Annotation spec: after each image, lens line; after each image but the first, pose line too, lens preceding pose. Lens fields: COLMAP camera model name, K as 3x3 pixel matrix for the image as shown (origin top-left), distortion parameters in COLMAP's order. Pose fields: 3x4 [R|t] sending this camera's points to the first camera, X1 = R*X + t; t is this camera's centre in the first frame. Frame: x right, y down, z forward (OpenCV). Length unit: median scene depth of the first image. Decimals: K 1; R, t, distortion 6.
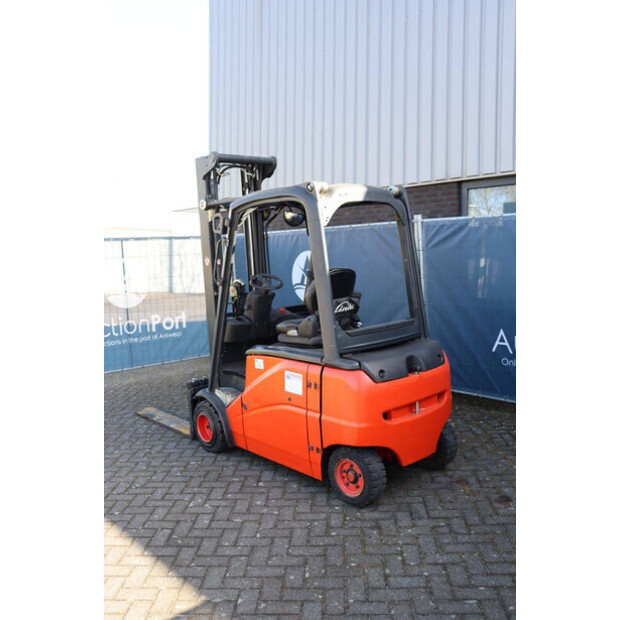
lens RADIAL K [[574.4, 0, 310.0], [0, 574.4, 310.0], [0, 0, 1]] dist [-0.090843, -0.003252]
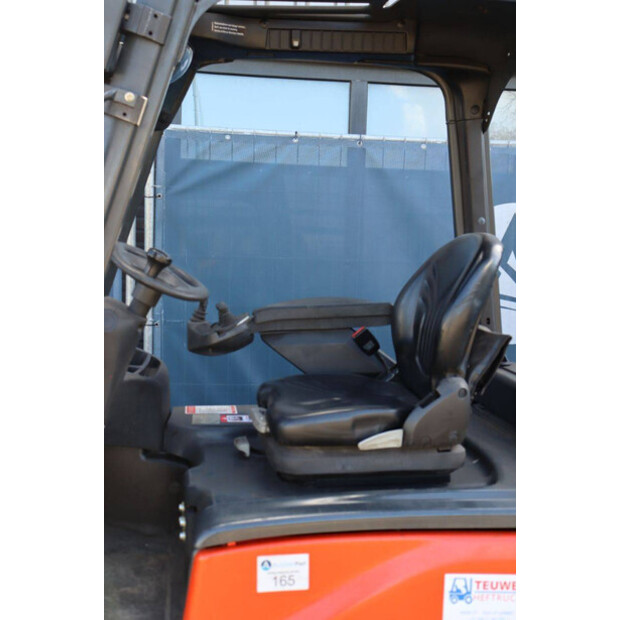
lens RADIAL K [[902.4, 0, 310.0], [0, 902.4, 310.0], [0, 0, 1]] dist [0.099918, 0.002454]
pose [[0.541323, -0.029602, 0.840294, -0.458031], [0.032512, 0.999370, 0.014261, -0.037672], [-0.840186, 0.019600, 0.541944, 0.784195]]
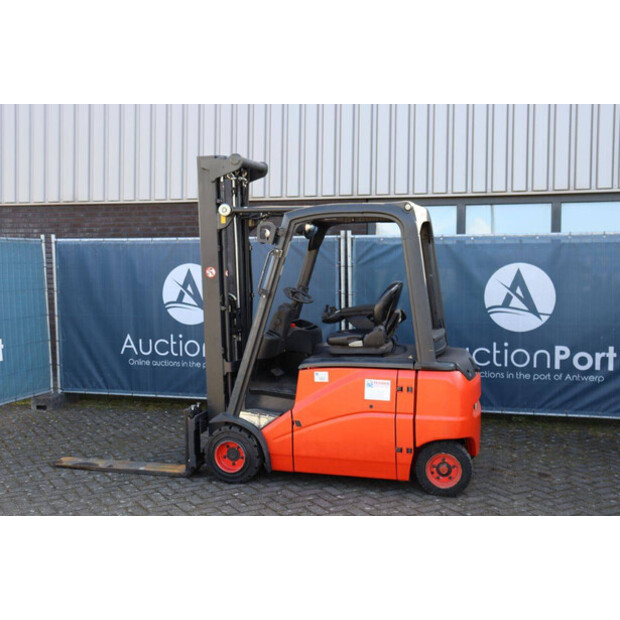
lens RADIAL K [[772.5, 0, 310.0], [0, 772.5, 310.0], [0, 0, 1]] dist [-0.007417, 0.067161]
pose [[0.840997, -0.000427, 0.541039, -0.857884], [0.027719, 0.998720, -0.042298, 0.036477], [-0.540329, 0.050569, 0.839933, -0.116445]]
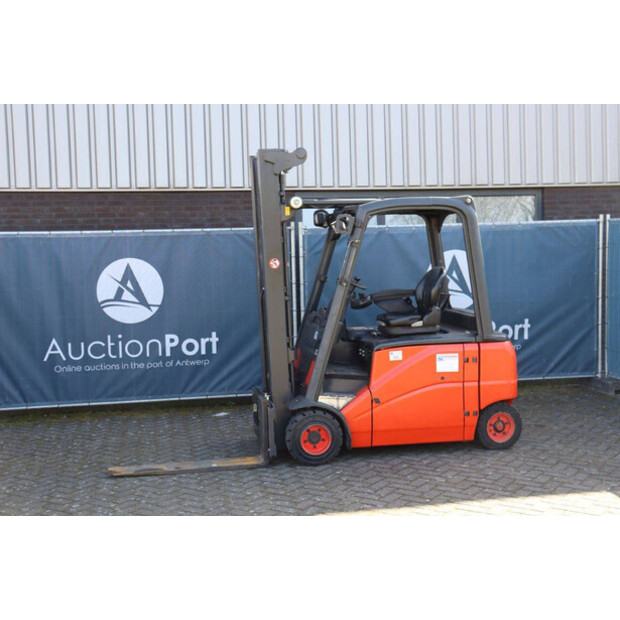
lens RADIAL K [[847.7, 0, 310.0], [0, 847.7, 310.0], [0, 0, 1]] dist [0.027971, 0.103573]
pose [[0.518159, -0.038043, 0.854438, -1.594024], [0.093416, 0.995551, -0.012324, 0.013816], [-0.850168, 0.086204, 0.519407, 0.314016]]
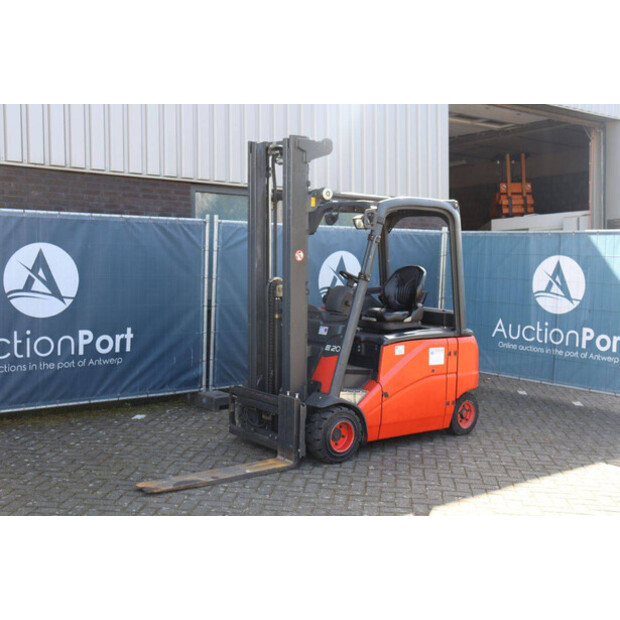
lens RADIAL K [[772.5, 0, 310.0], [0, 772.5, 310.0], [0, 0, 1]] dist [-0.007417, 0.067161]
pose [[0.060370, -0.033712, 0.997607, -1.656306], [0.076770, 0.996626, 0.029033, -0.041944], [-0.995219, 0.074834, 0.062754, 1.117264]]
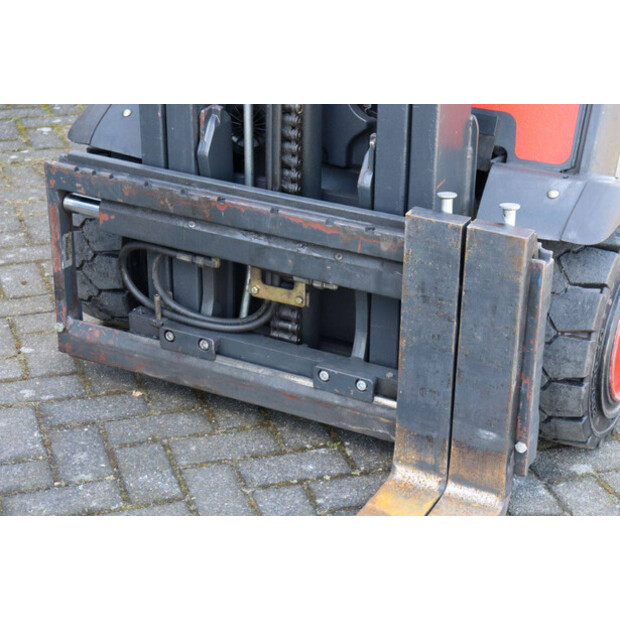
lens RADIAL K [[1427.5, 0, 310.0], [0, 1427.5, 310.0], [0, 0, 1]] dist [0.356247, 0.573667]
pose [[-0.345269, -0.362351, 0.865732, -0.723332], [0.095379, 0.904135, 0.416464, -0.053470], [-0.933645, 0.226365, -0.277609, 1.478562]]
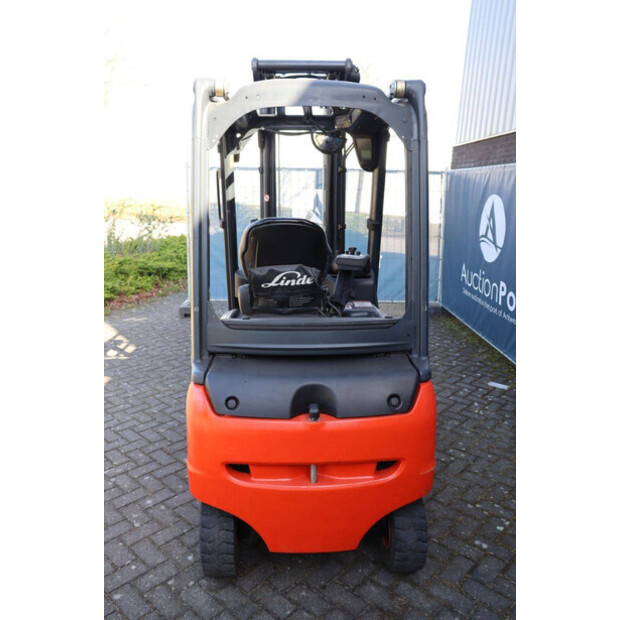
lens RADIAL K [[508.9, 0, 310.0], [0, 508.9, 310.0], [0, 0, 1]] dist [-0.176290, 0.158745]
pose [[0.770028, 0.194591, -0.607611, 0.428228], [-0.108215, 0.978389, 0.176195, -0.074071], [0.628766, -0.069922, 0.774445, 0.572693]]
